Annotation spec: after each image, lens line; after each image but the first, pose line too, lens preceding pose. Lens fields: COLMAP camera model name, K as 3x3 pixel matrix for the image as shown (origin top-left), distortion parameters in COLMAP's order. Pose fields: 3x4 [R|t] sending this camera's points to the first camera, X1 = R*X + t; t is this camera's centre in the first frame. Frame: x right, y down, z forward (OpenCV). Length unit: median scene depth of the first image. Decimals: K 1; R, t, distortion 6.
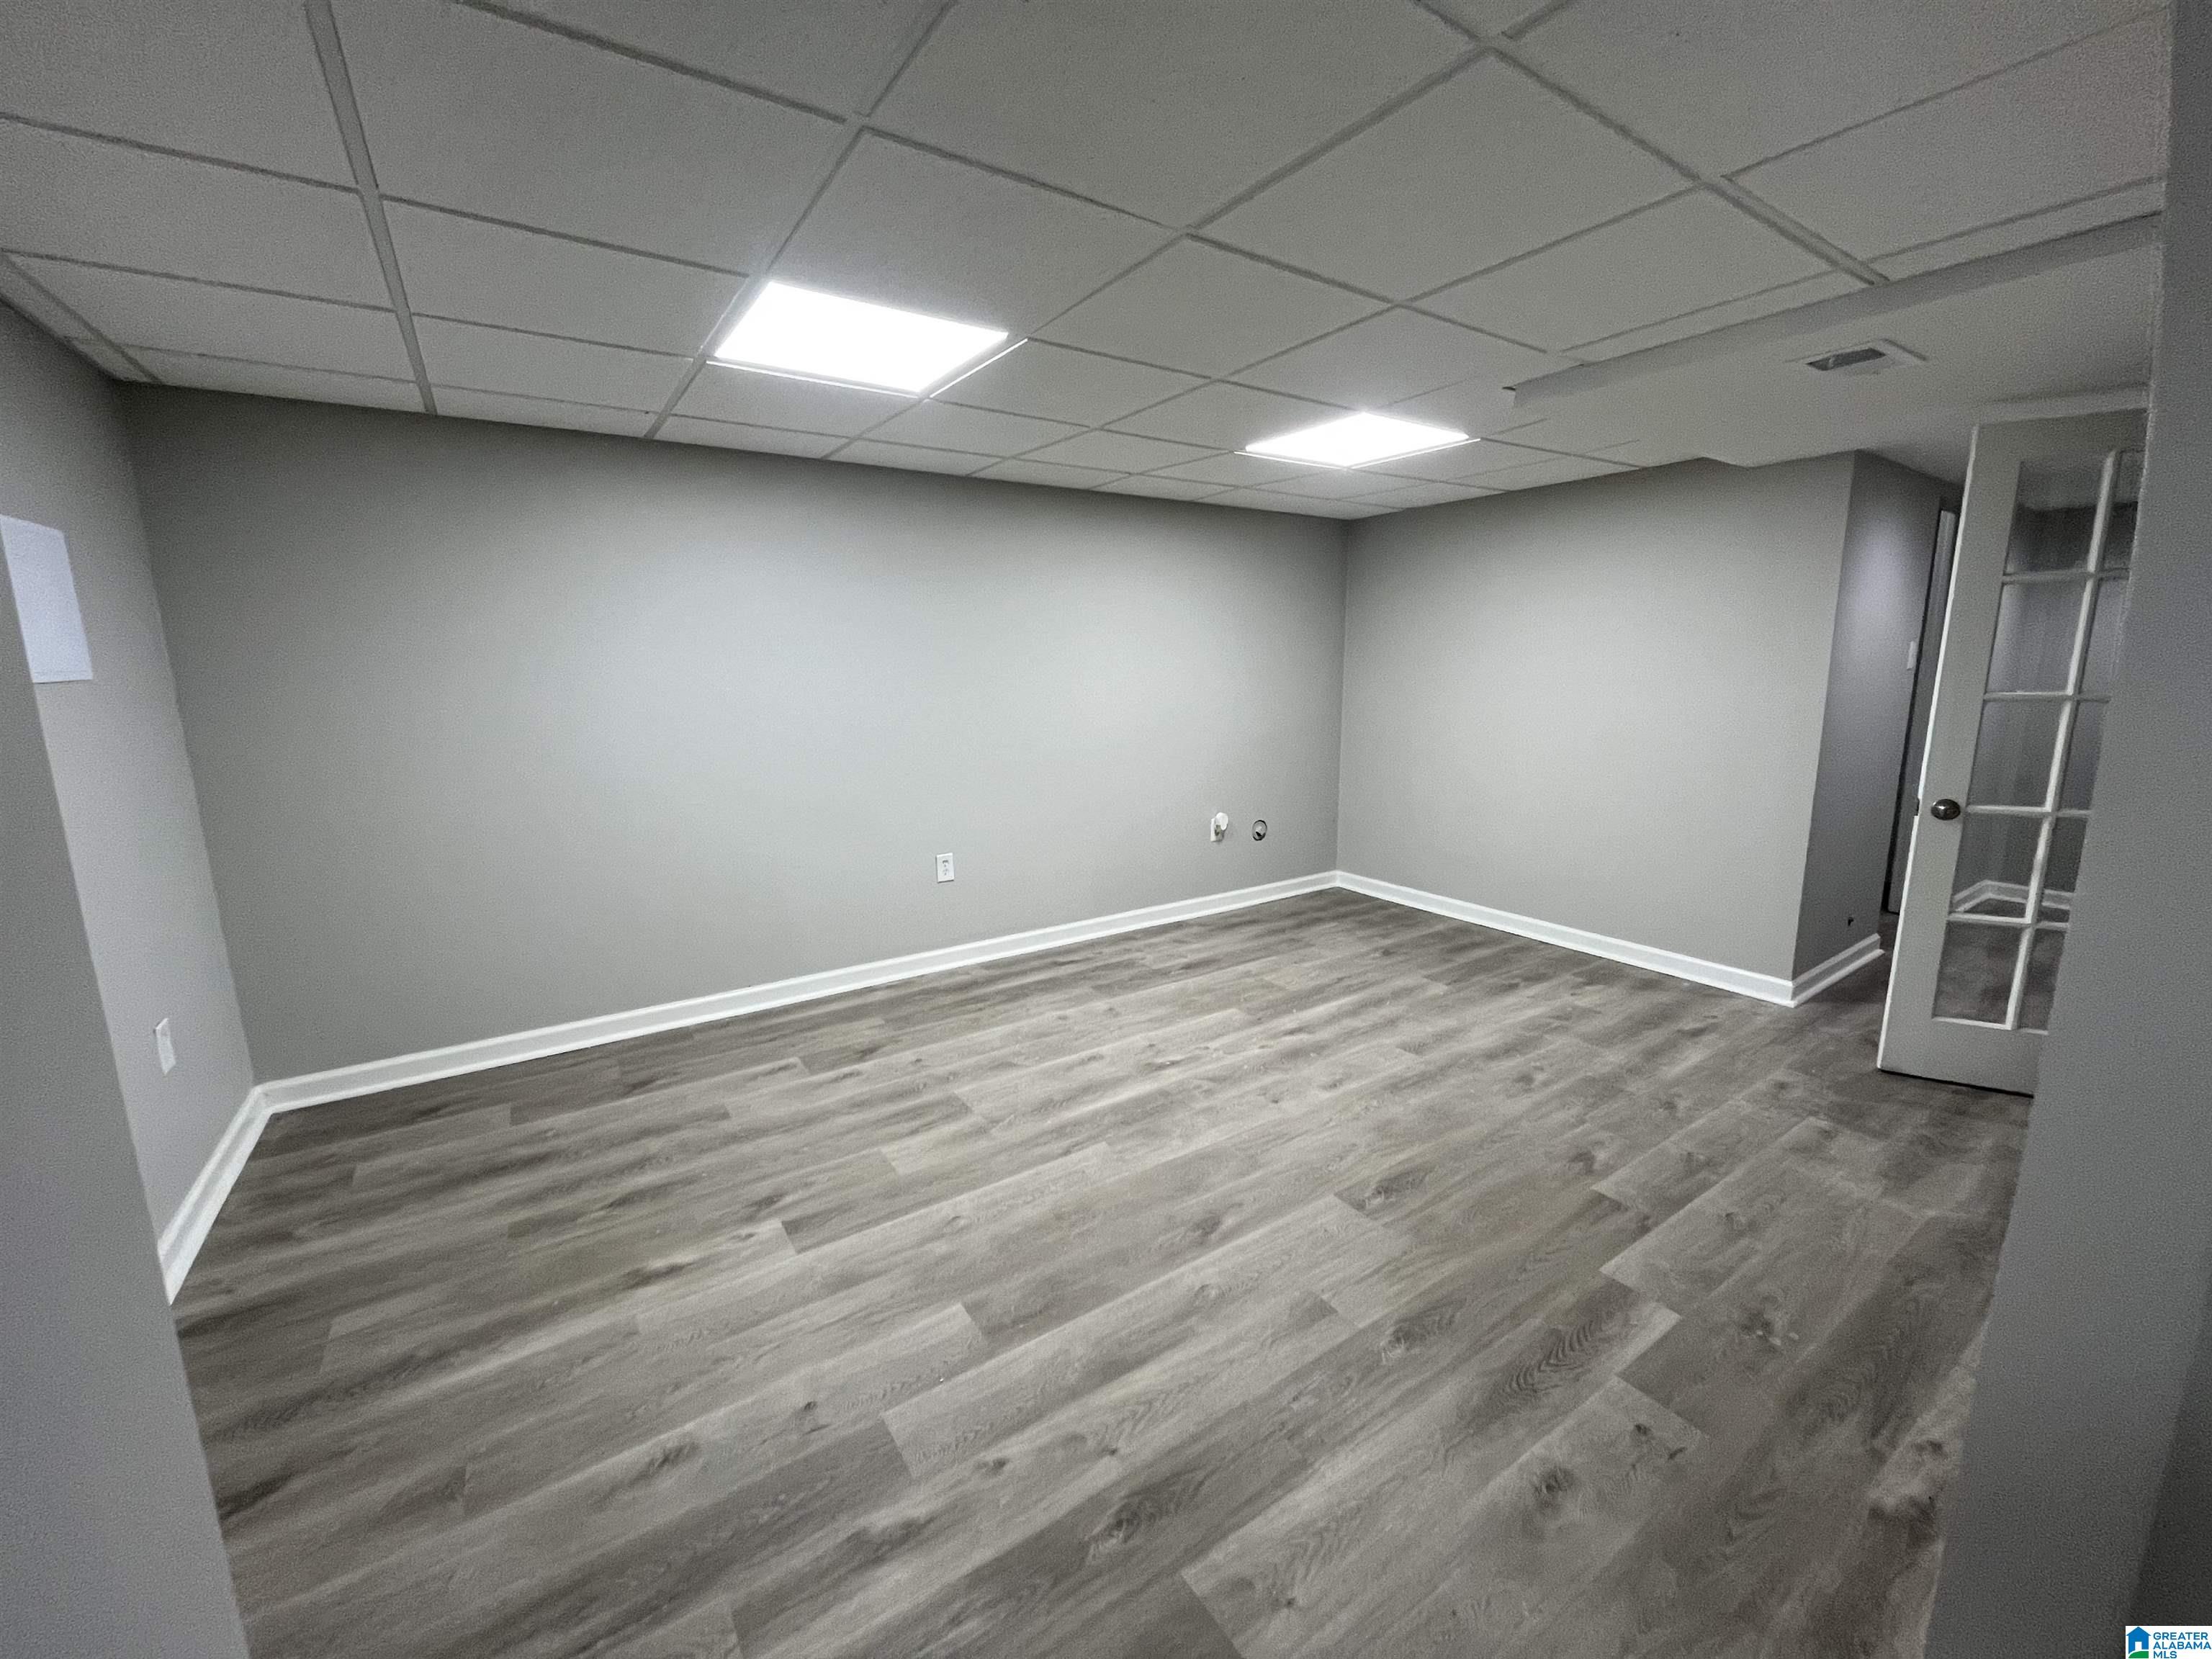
lens RADIAL K [[888.9, 0, 1068.0], [0, 888.9, 807.1], [0, 0, 1]] dist [-0.004218, -0.000101]
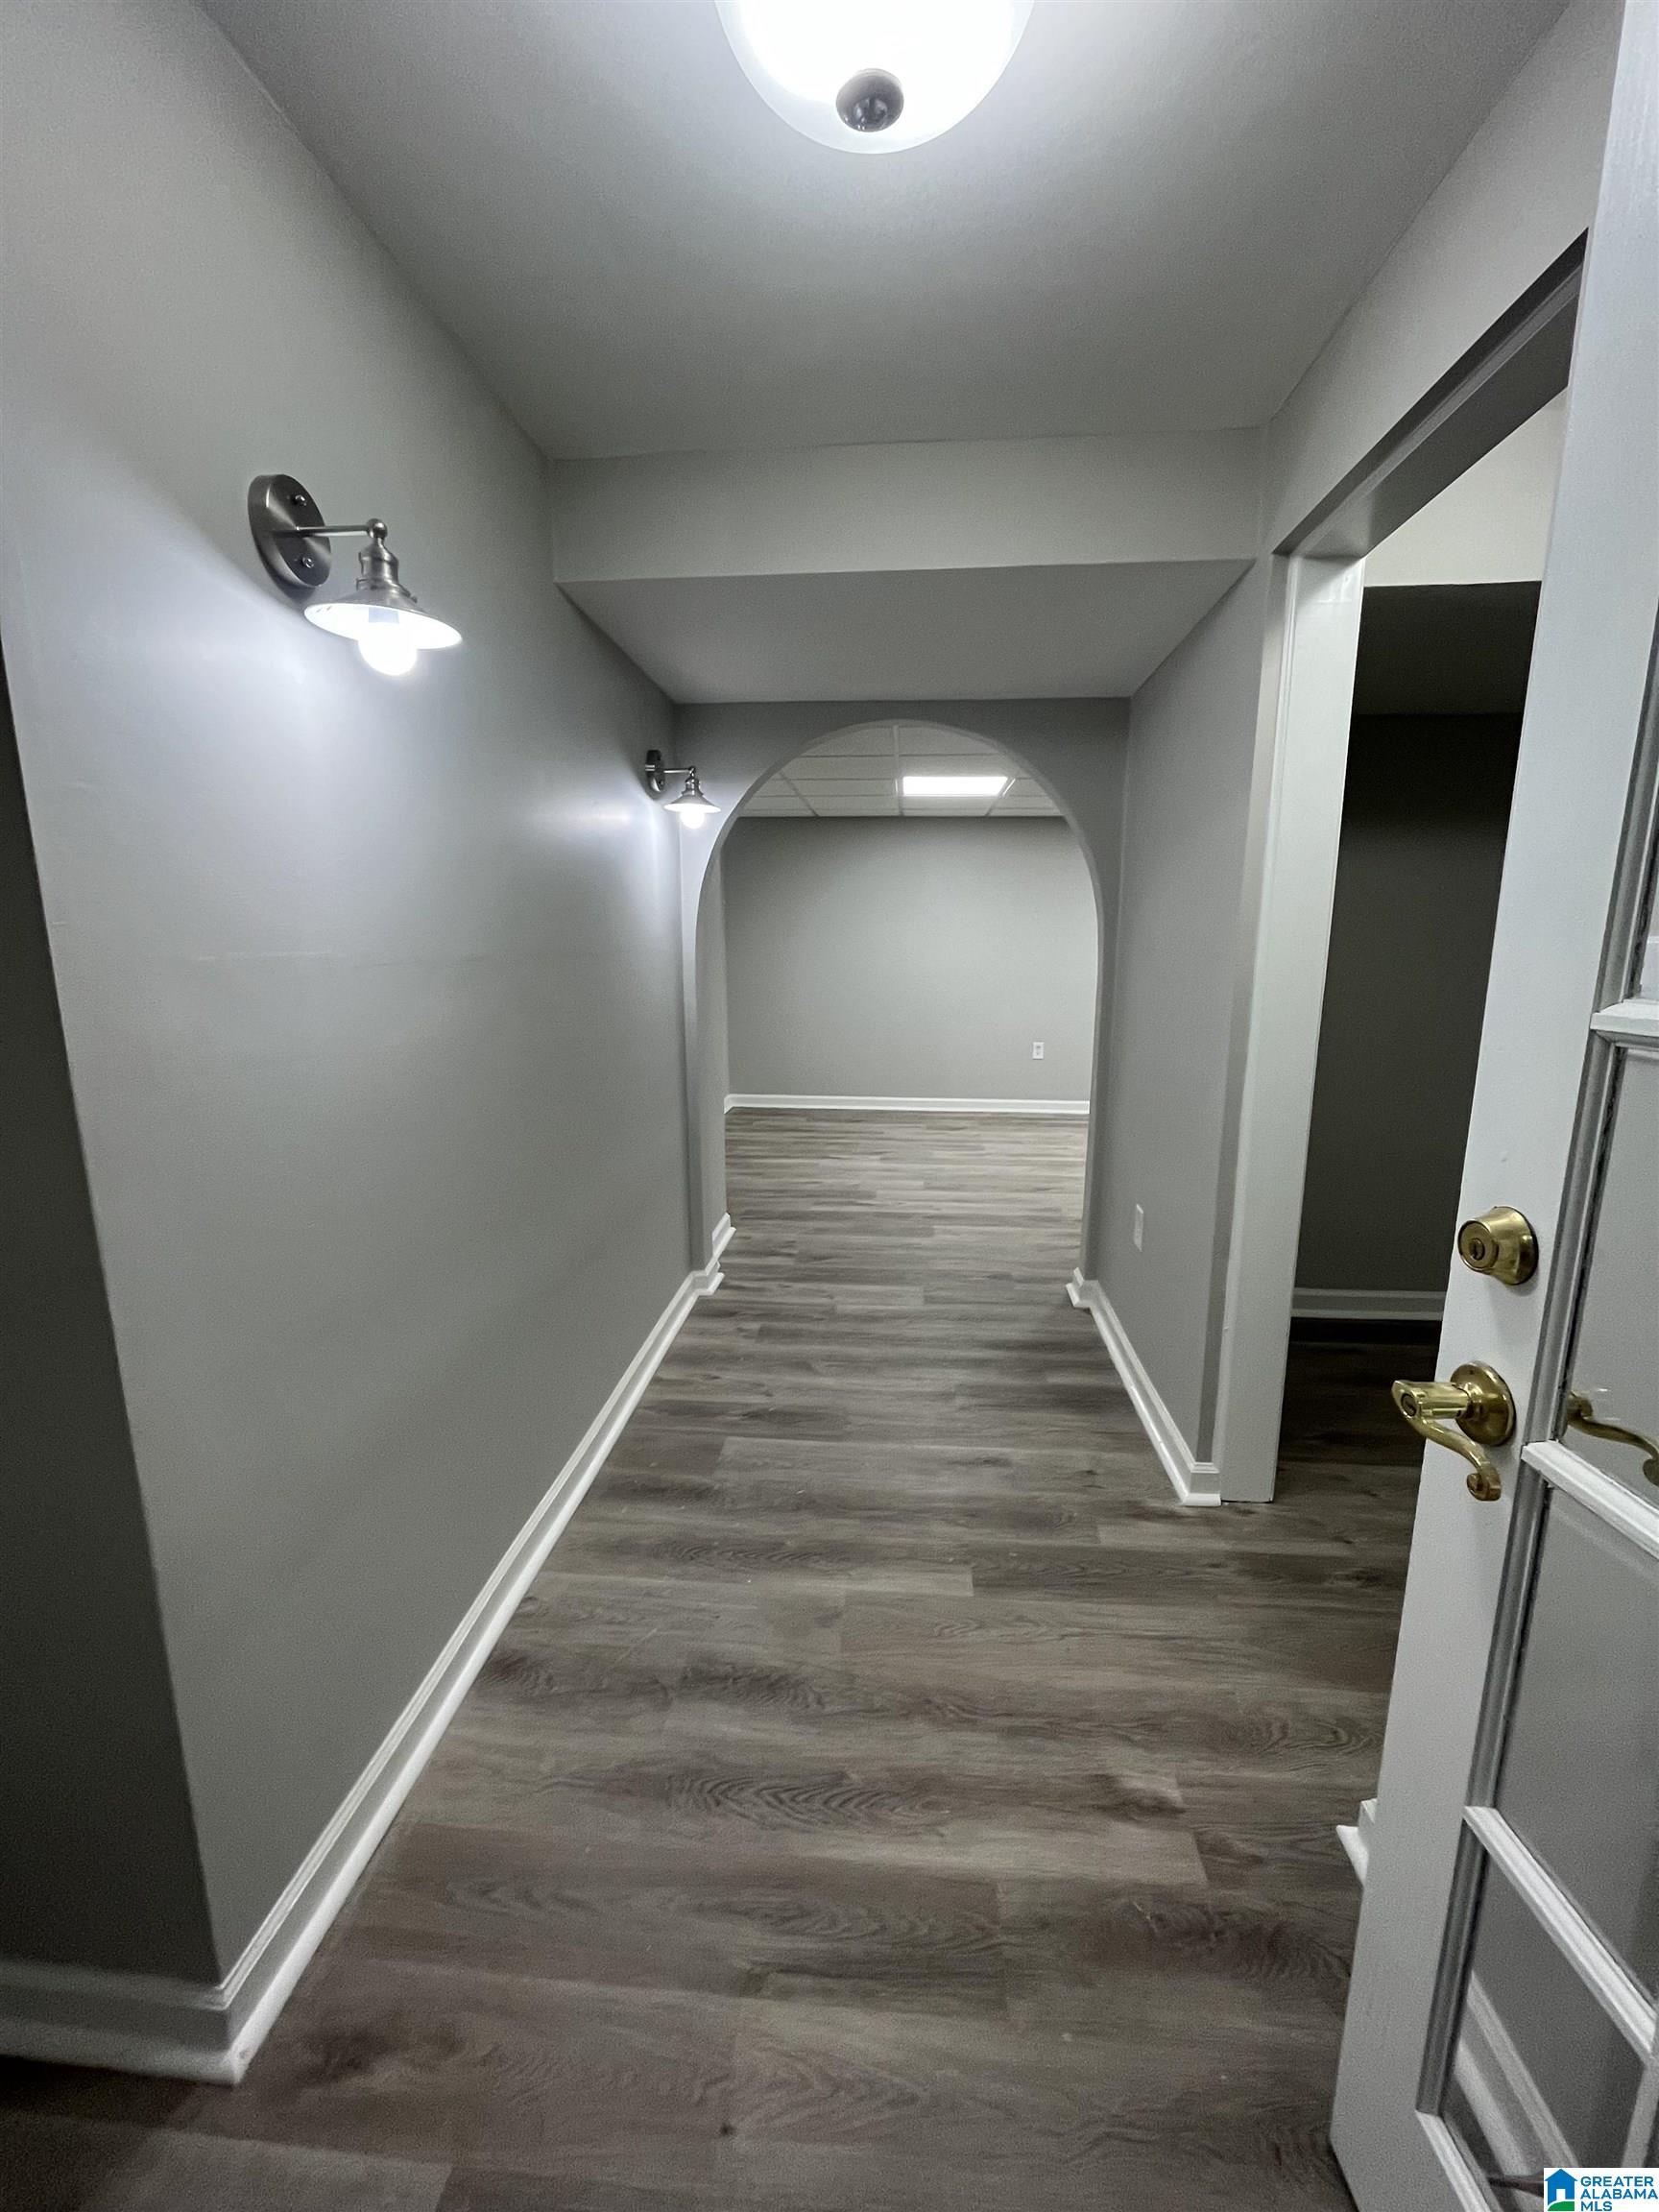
lens RADIAL K [[888.9, 0, 835.5], [0, 888.9, 1106.2], [0, 0, 1]] dist [-0.004218, -0.000101]
pose [[0.793438, 0.121328, -0.596436, 1.090521], [-0.104458, 0.992535, 0.062944, 0.199308], [0.599621, 0.012360, 0.800189, -1.103997]]
